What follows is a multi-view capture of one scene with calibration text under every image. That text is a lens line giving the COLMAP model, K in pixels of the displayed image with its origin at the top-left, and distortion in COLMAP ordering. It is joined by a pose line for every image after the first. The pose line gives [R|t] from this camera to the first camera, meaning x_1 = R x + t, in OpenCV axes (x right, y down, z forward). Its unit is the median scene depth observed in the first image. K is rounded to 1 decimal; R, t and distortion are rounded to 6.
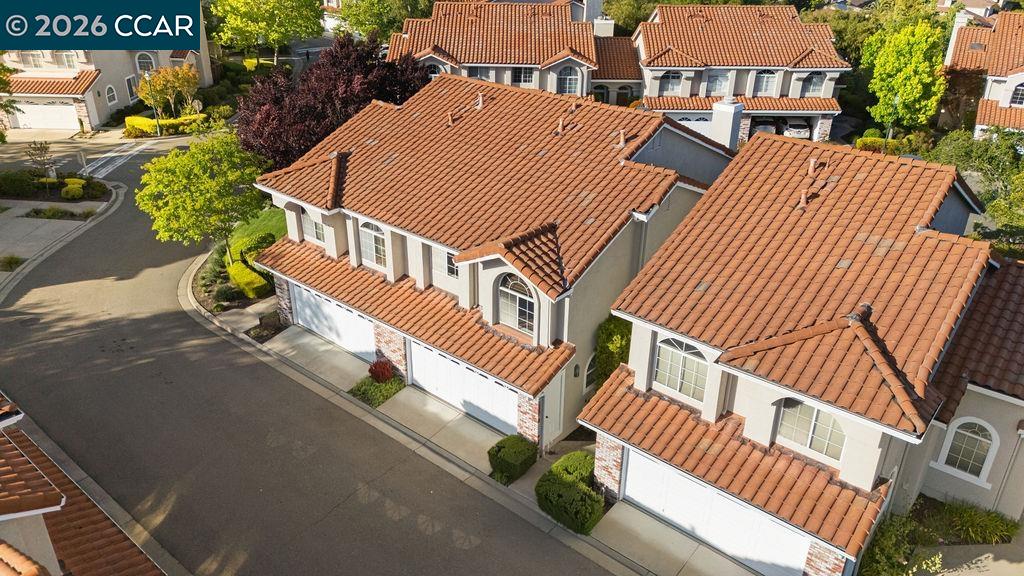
lens RADIAL K [[744.4, 0, 506.8], [0, 744.4, 280.6], [0, 0, 1]] dist [0.058005, -0.041260]
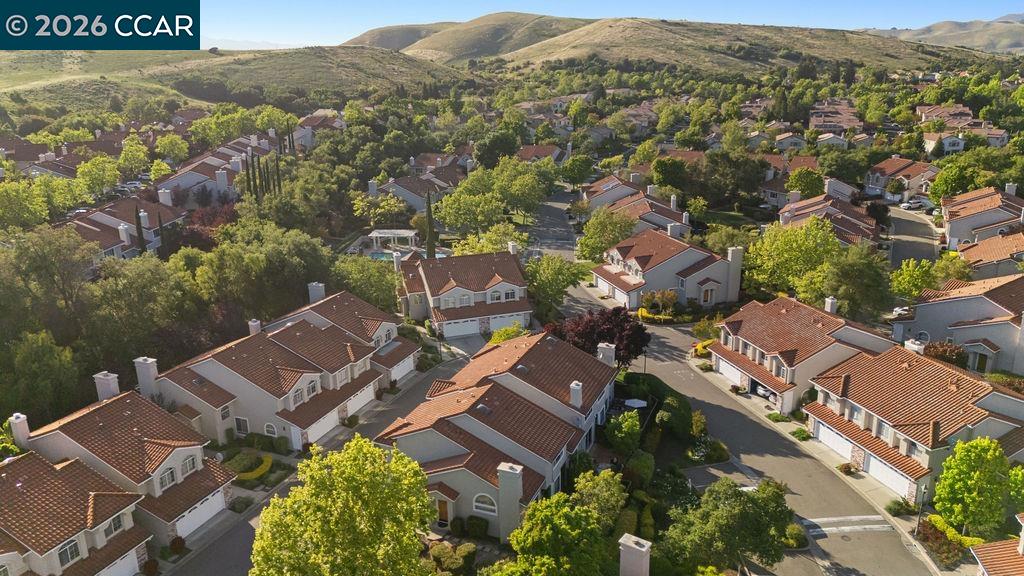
lens RADIAL K [[744.4, 0, 510.3], [0, 744.4, 289.2], [0, 0, 1]] dist [0.058005, -0.041260]
pose [[0.295698, 0.256068, -0.920321, 2.200362], [-0.391423, 0.911294, 0.127793, -0.700384], [0.871407, 0.322447, 0.369699, -0.083081]]
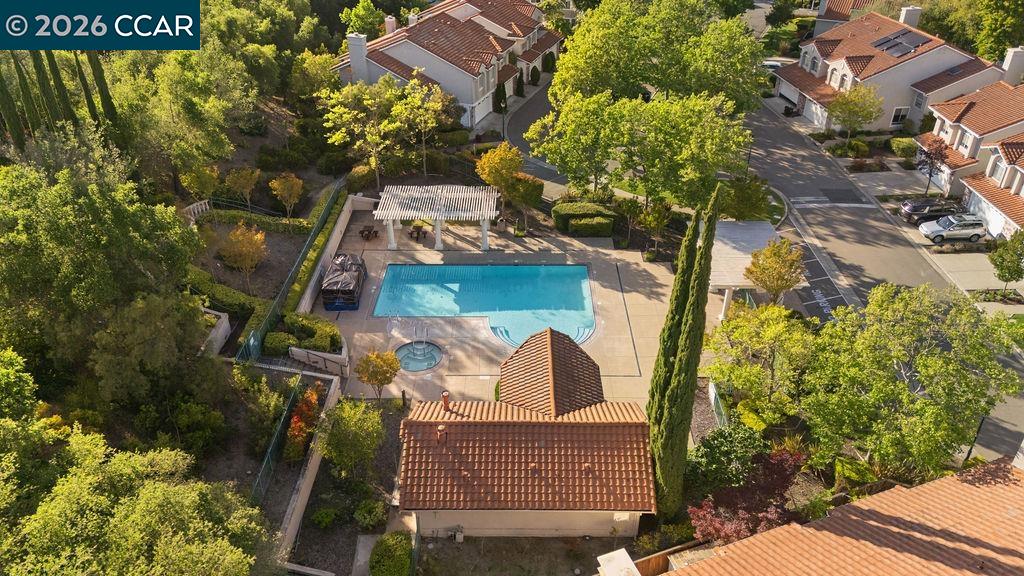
lens RADIAL K [[744.4, 0, 512.5], [0, 744.4, 288.5], [0, 0, 1]] dist [0.058005, -0.041260]
pose [[0.359463, 0.477771, -0.801575, -1.034577], [-0.395158, 0.856106, 0.333066, -0.619959], [0.845362, 0.197024, 0.496533, 0.215803]]
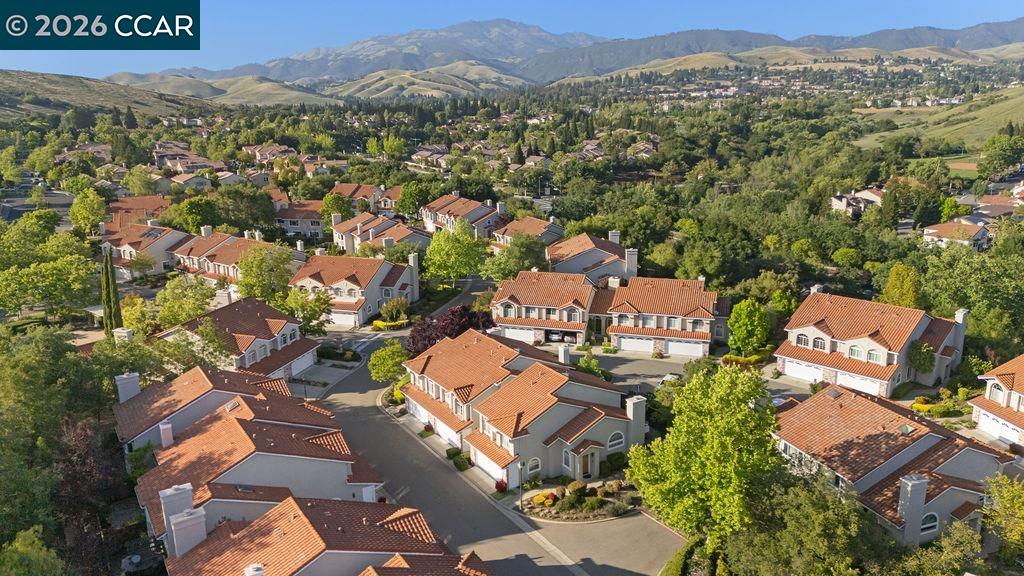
lens RADIAL K [[744.4, 0, 511.4], [0, 744.4, 282.0], [0, 0, 1]] dist [0.058005, -0.041260]
pose [[0.954926, 0.041047, -0.293992, 0.913653], [-0.099827, 0.977116, -0.187828, 0.066121], [0.279554, 0.208711, 0.937171, -1.689200]]
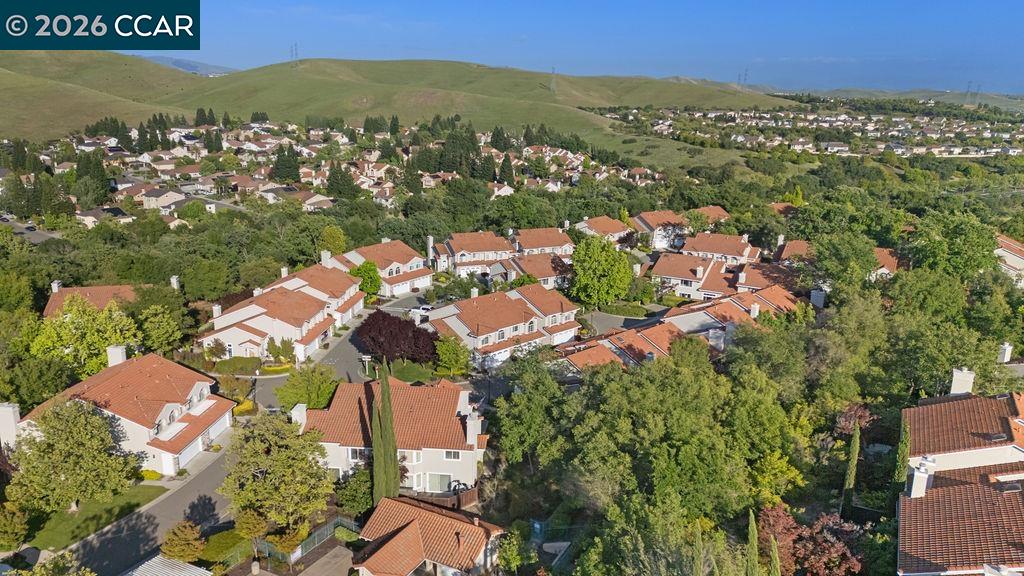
lens RADIAL K [[744.4, 0, 511.2], [0, 744.4, 290.2], [0, 0, 1]] dist [0.058005, -0.041260]
pose [[0.095512, -0.268364, 0.958571, -3.818048], [0.428992, 0.880056, 0.203638, -1.009949], [-0.898245, 0.391769, 0.199182, -0.074449]]
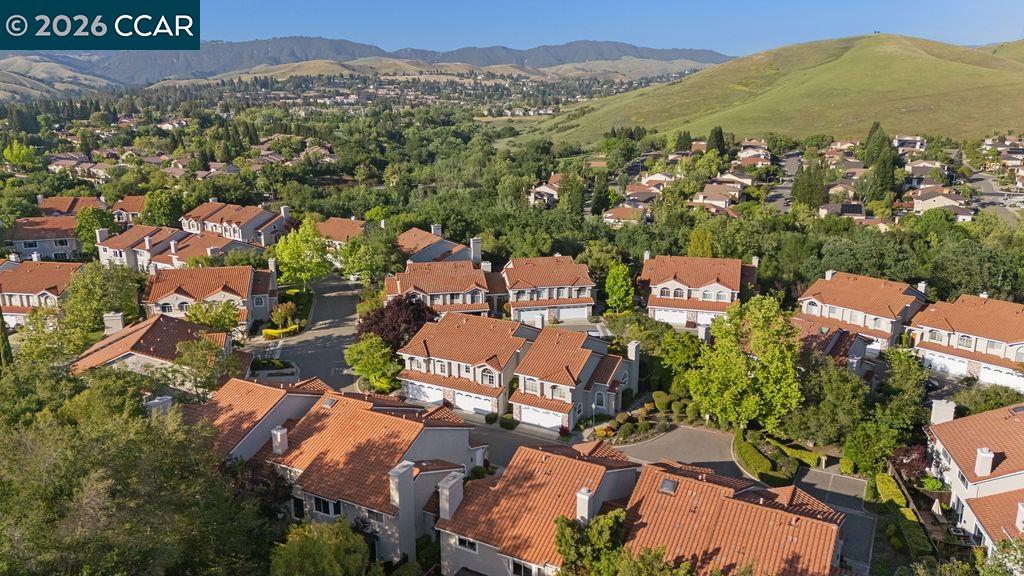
lens RADIAL K [[744.4, 0, 507.8], [0, 744.4, 294.2], [0, 0, 1]] dist [0.058005, -0.041260]
pose [[0.979847, -0.069252, 0.187360, -0.423874], [0.103740, 0.977986, -0.181056, 0.235577], [-0.170697, 0.196844, 0.965461, -2.046641]]
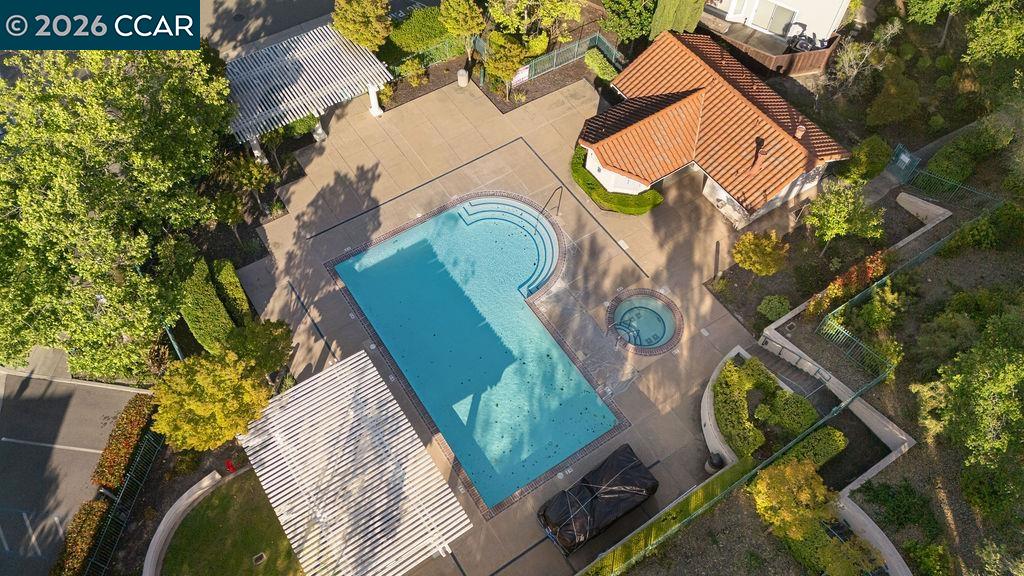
lens RADIAL K [[744.4, 0, 508.5], [0, 744.4, 285.3], [0, 0, 1]] dist [0.058005, -0.041260]
pose [[0.562474, -0.695105, 0.447718, -2.894060], [0.357303, 0.692674, 0.626527, -0.788839], [-0.745625, -0.192434, 0.637975, 0.242514]]
